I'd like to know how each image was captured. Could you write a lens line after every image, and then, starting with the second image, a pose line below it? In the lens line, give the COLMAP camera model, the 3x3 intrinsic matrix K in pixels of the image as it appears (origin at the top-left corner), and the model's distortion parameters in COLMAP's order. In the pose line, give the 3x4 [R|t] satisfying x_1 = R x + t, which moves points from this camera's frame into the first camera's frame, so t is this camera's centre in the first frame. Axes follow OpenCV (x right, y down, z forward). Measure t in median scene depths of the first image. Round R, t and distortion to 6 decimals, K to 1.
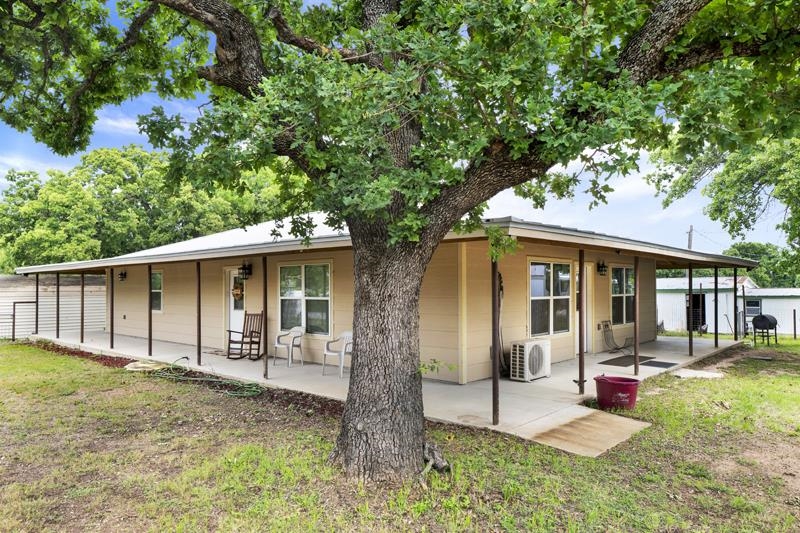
lens RADIAL K [[545.8, 0, 400.0], [0, 545.8, 266.5], [0, 0, 1]] dist [0.004195, -0.001343]
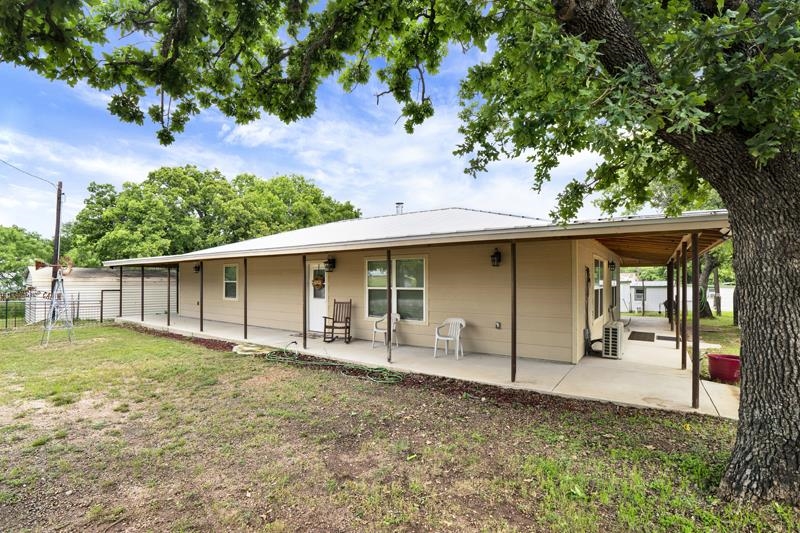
lens RADIAL K [[376.8, 0, 400.0], [0, 376.8, 266.5], [0, 0, 1]] dist [-0.058804, 0.000360]
pose [[0.991027, 0.008438, 0.133395, -0.209455], [-0.008567, 0.999963, 0.000392, 0.009080], [-0.133387, -0.001532, 0.991063, 0.167075]]
